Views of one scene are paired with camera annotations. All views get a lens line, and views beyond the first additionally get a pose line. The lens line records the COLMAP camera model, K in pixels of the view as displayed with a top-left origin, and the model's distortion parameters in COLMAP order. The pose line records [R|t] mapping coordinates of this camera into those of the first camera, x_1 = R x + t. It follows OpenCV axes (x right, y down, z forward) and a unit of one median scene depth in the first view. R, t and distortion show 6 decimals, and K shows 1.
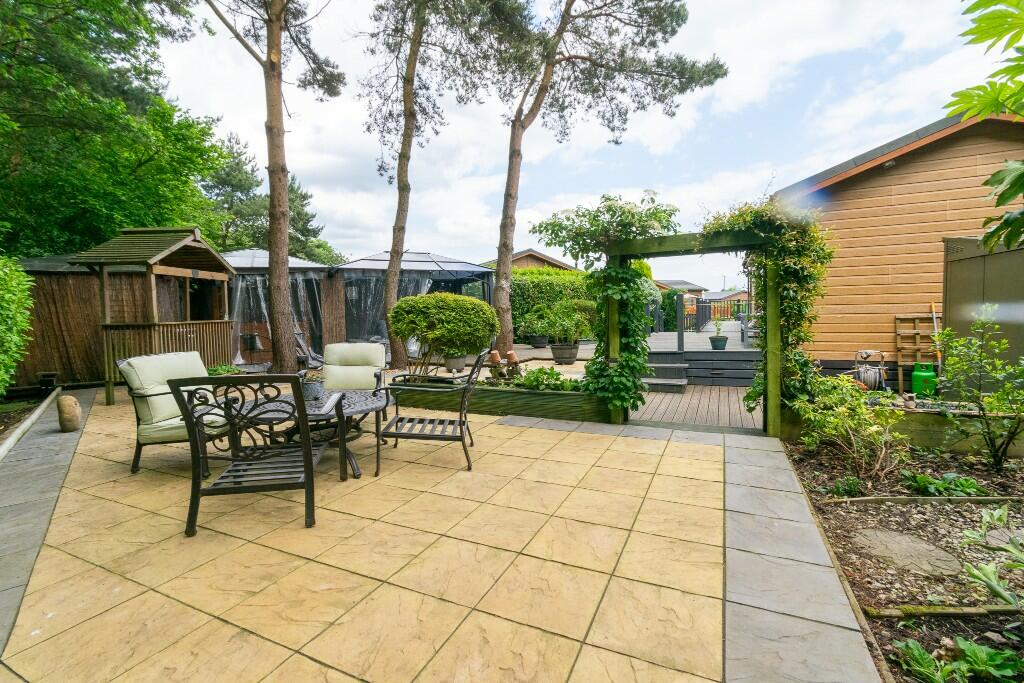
lens RADIAL K [[451.8, 0, 512.6], [0, 451.8, 337.8], [0, 0, 1]] dist [0.000680, 0.000318]
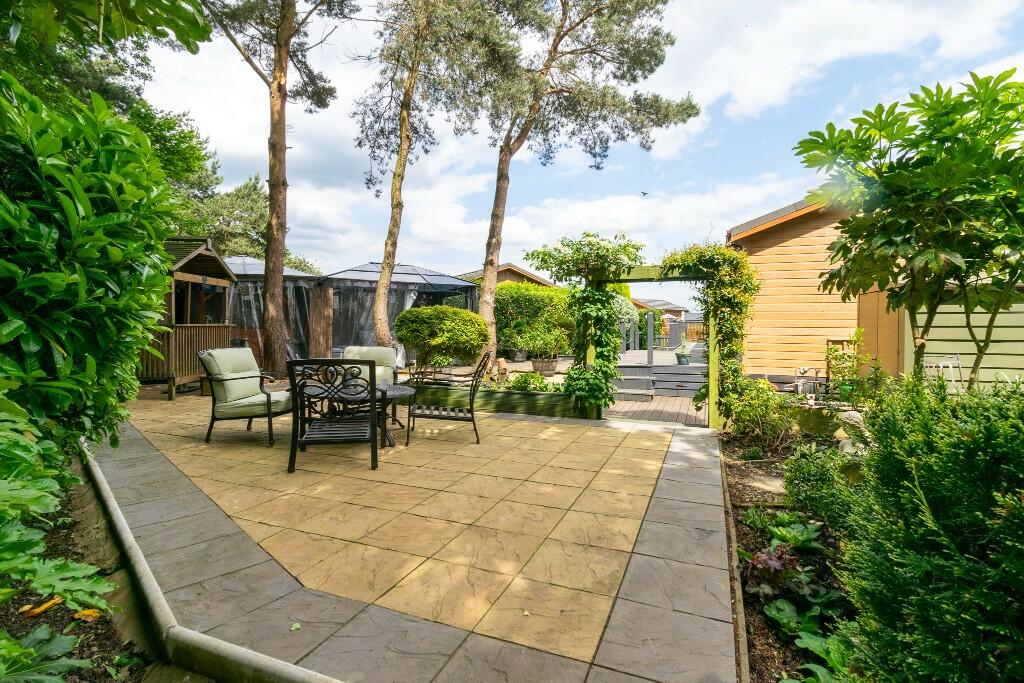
lens RADIAL K [[497.1, 0, 514.1], [0, 497.1, 338.5], [0, 0, 1]] dist [0.001737, 0.000248]
pose [[0.997454, 0.029332, 0.065000, -0.035010], [-0.026910, 0.998922, -0.037829, 0.016091], [-0.066039, 0.035984, 0.997168, -0.164039]]
